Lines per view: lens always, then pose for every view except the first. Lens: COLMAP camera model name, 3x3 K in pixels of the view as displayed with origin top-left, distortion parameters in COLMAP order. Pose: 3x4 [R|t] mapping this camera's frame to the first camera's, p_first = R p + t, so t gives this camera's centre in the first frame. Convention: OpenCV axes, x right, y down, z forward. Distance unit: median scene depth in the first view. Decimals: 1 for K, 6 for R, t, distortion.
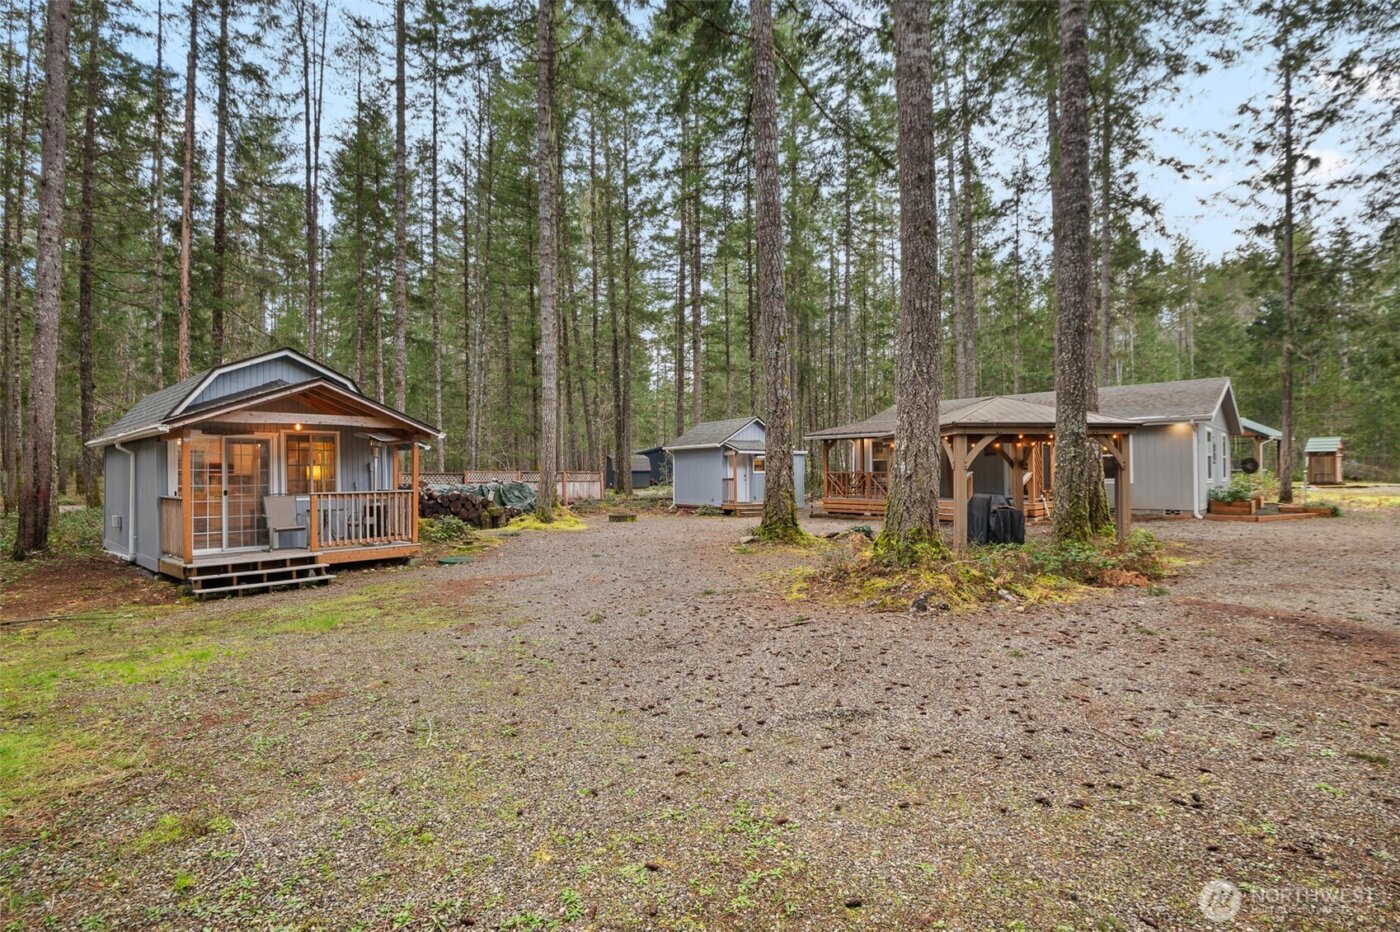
lens RADIAL K [[644.8, 0, 705.9], [0, 644.8, 459.4], [0, 0, 1]] dist [-0.013661, -0.007702]
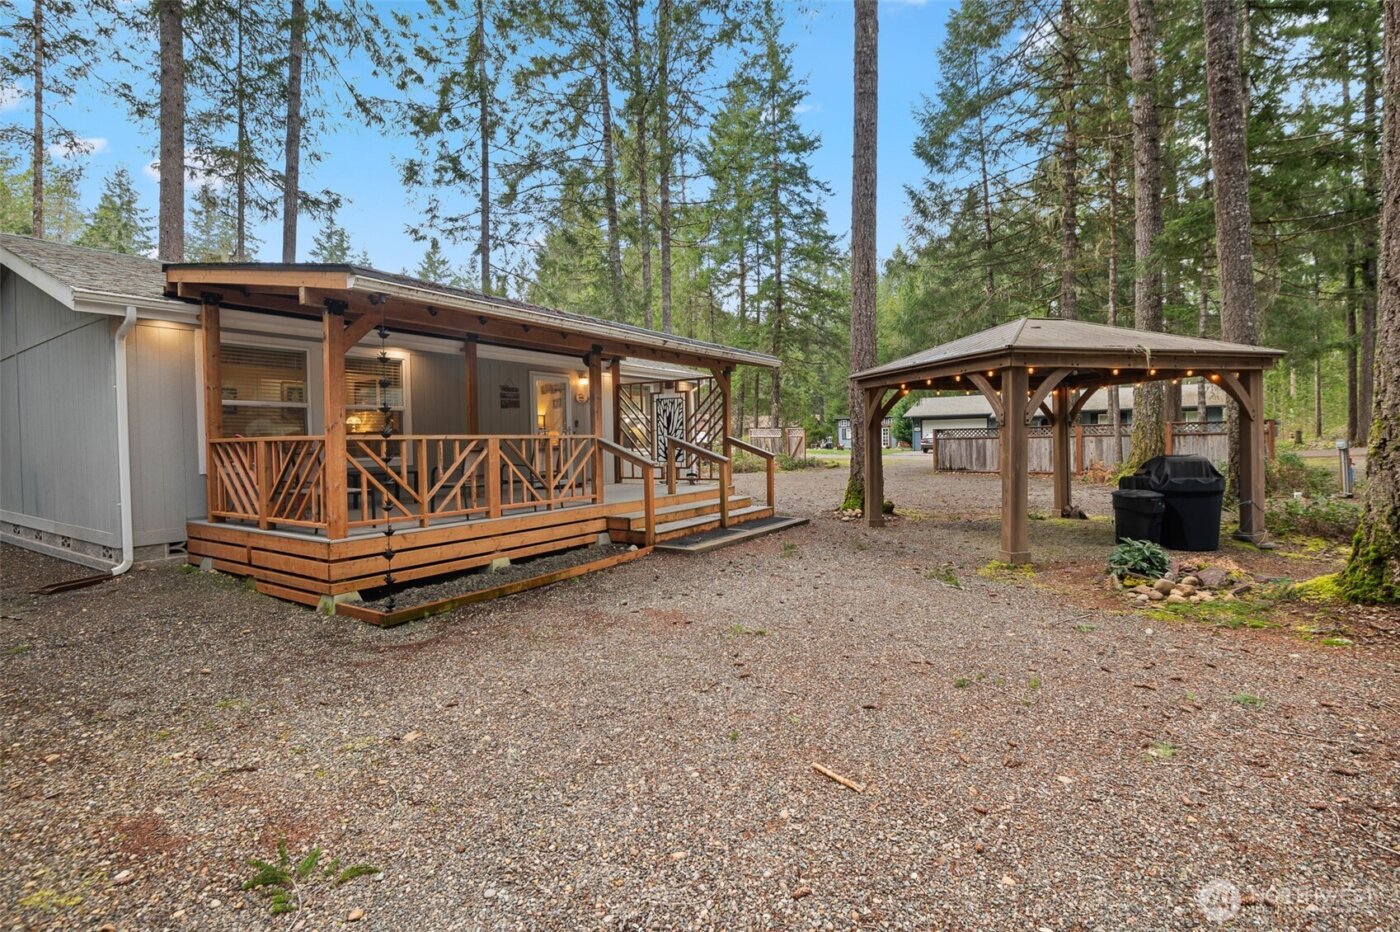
lens RADIAL K [[644.8, 0, 705.9], [0, 644.8, 459.4], [0, 0, 1]] dist [-0.013661, -0.007702]
pose [[-0.208457, -0.016596, 0.977891, -0.170063], [0.000971, 0.999852, 0.017175, 0.047526], [-0.978031, 0.004530, -0.208410, 1.783746]]
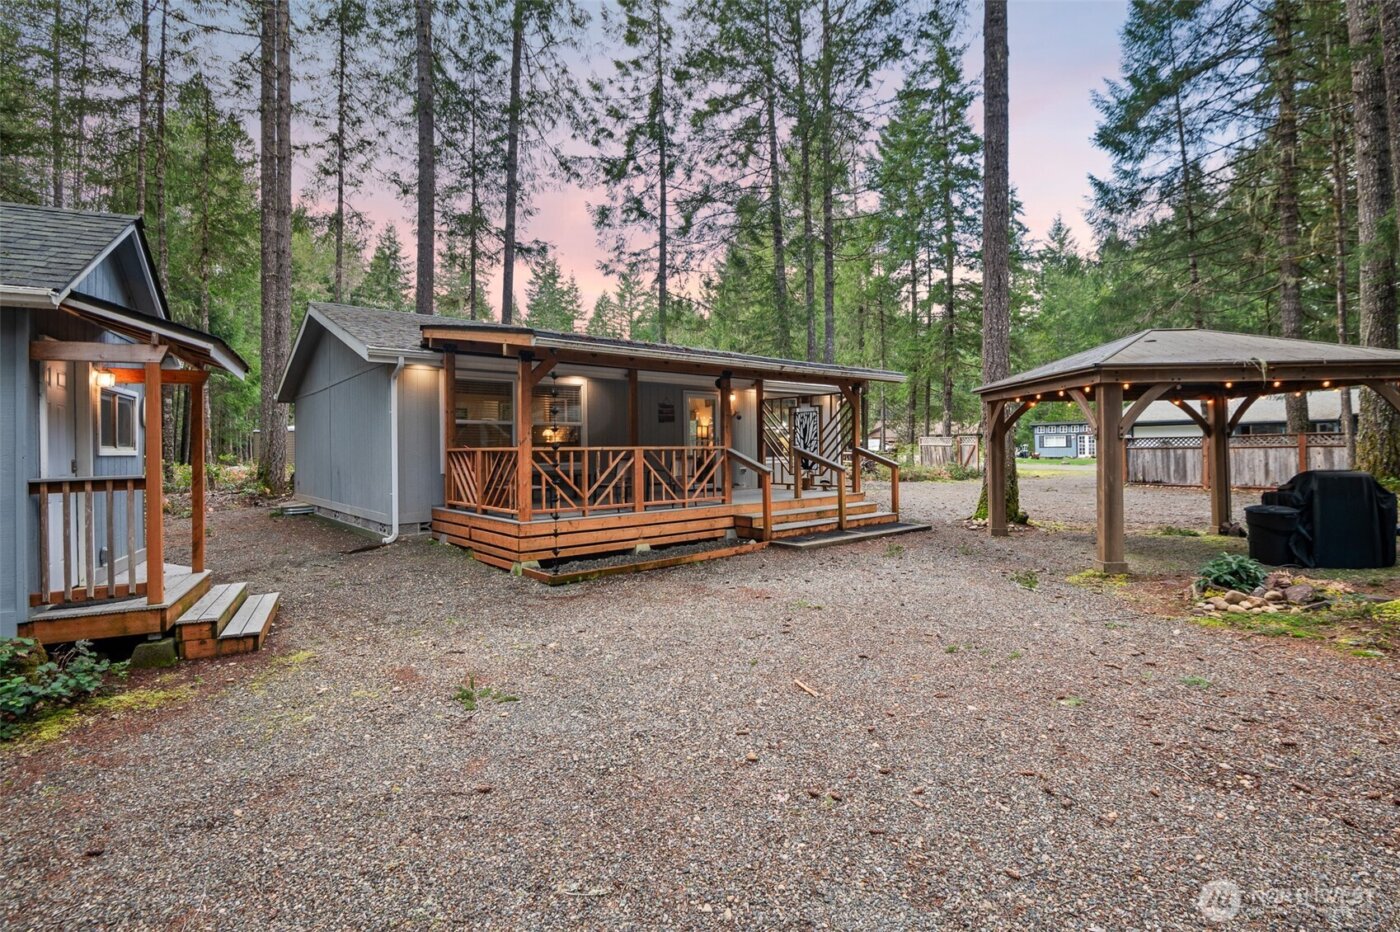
lens RADIAL K [[650.0, 0, 703.6], [0, 650.0, 451.6], [0, 0, 1]] dist [-0.012531, -0.007545]
pose [[0.077874, 0.004659, 0.996952, -0.305395], [-0.007019, 0.999967, -0.004125, 0.043487], [-0.996938, -0.006677, 0.077905, 1.714881]]
